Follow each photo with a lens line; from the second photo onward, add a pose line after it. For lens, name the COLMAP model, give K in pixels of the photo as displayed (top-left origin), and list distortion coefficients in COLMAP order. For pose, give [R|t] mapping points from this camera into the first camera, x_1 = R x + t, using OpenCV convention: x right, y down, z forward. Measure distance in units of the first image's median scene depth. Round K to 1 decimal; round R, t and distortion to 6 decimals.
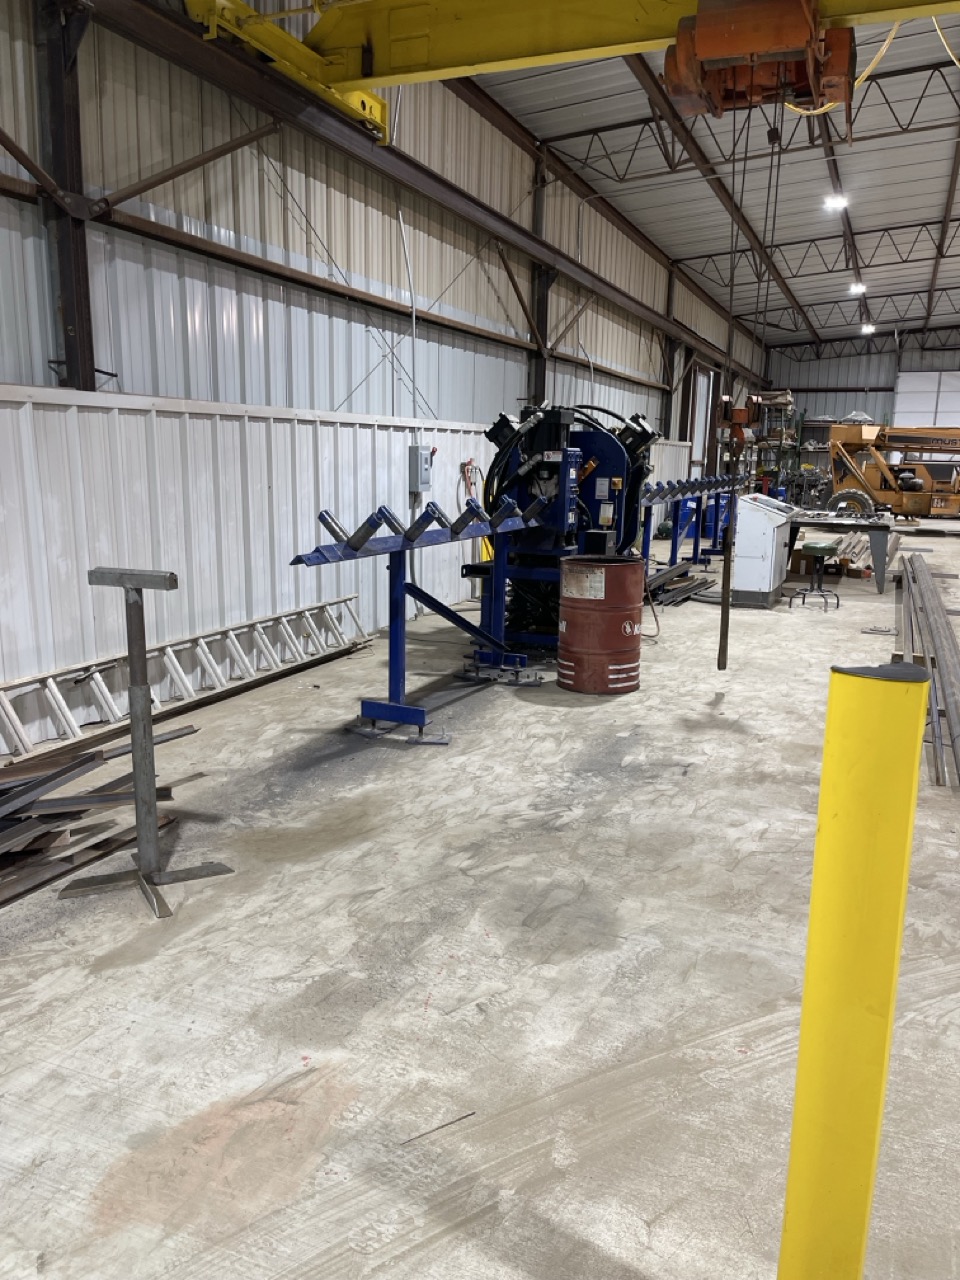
lens RADIAL K [[937.3, 0, 485.2], [0, 937.3, 641.1], [0, 0, 1]] dist [0.013856, -0.001609]
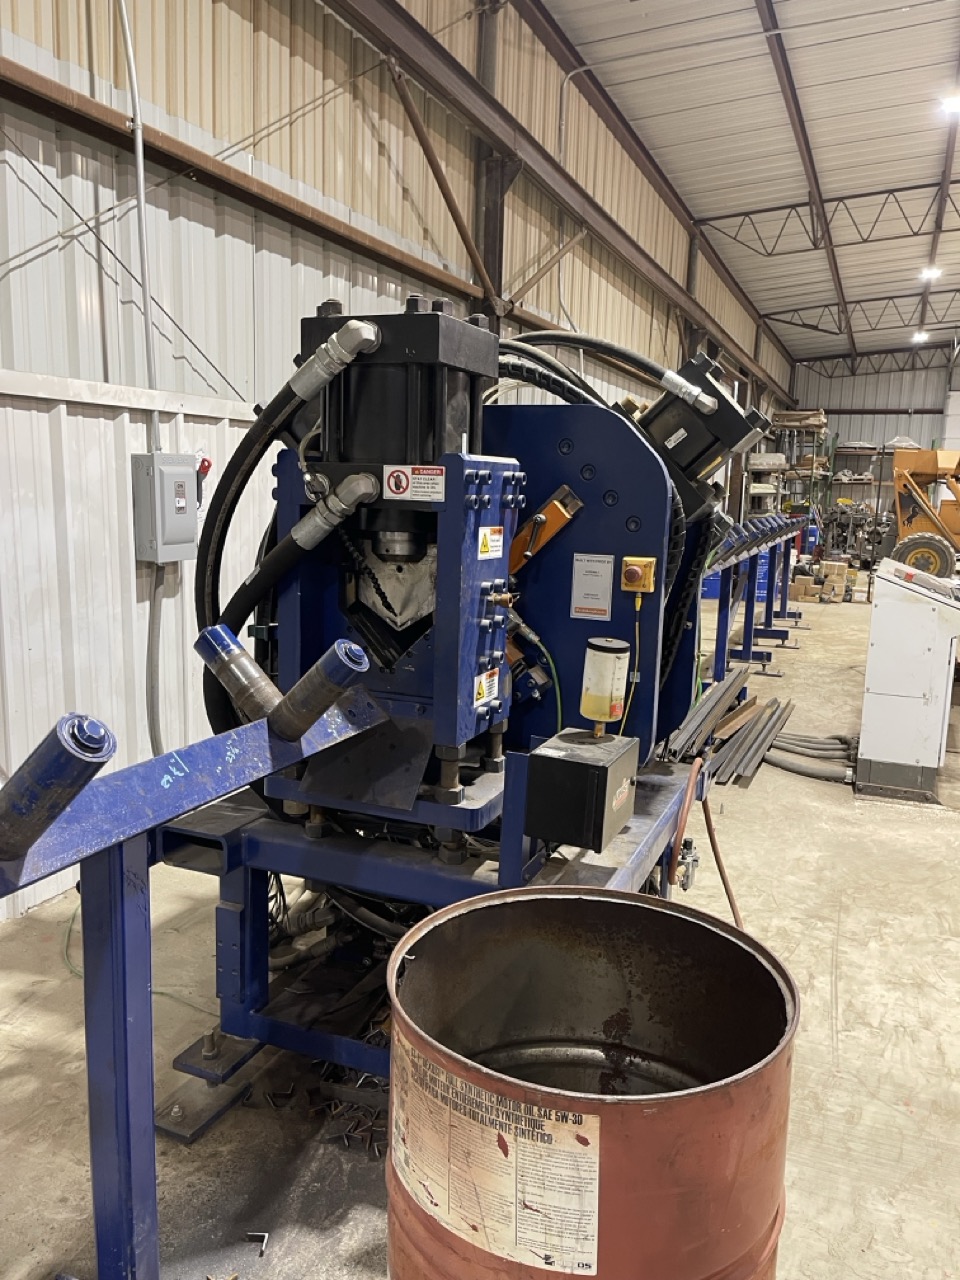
lens RADIAL K [[968.4, 0, 480.0], [0, 968.4, 640.0], [0, 0, 1]] dist [0.001568, 0.000701]
pose [[0.999919, 0.012024, 0.004277, 0.048960], [-0.011867, 0.999319, -0.034940, -0.075692], [-0.004694, 0.034886, 0.999380, 0.384452]]
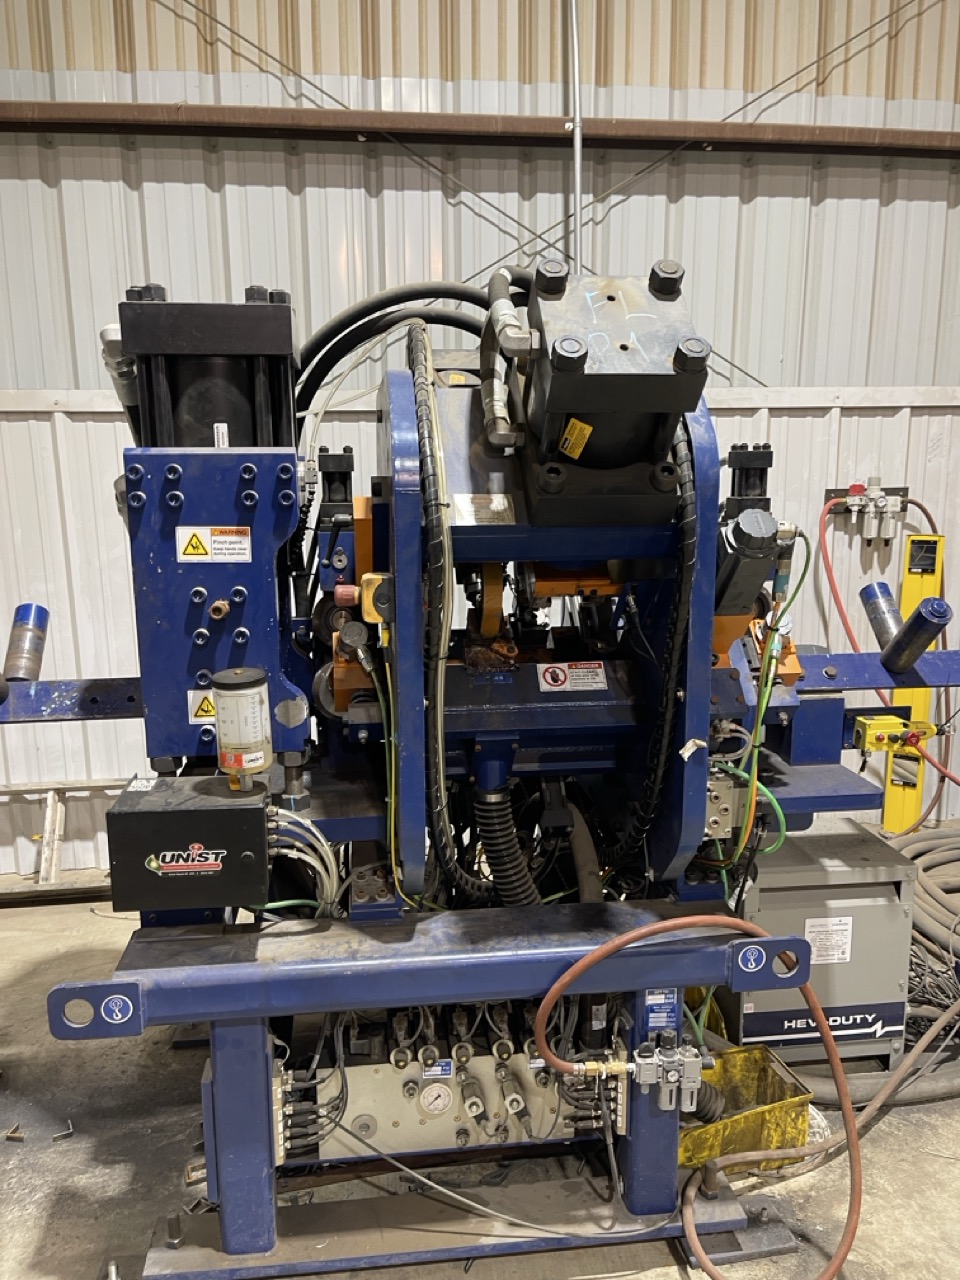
lens RADIAL K [[925.2, 0, 449.3], [0, 925.2, 680.8], [0, 0, 1]] dist [0.001573, -0.000119]
pose [[0.485387, 0.158718, -0.859772, 0.186205], [-0.148677, 0.984045, 0.097723, -0.095578], [0.861565, 0.080395, 0.501241, 0.509154]]
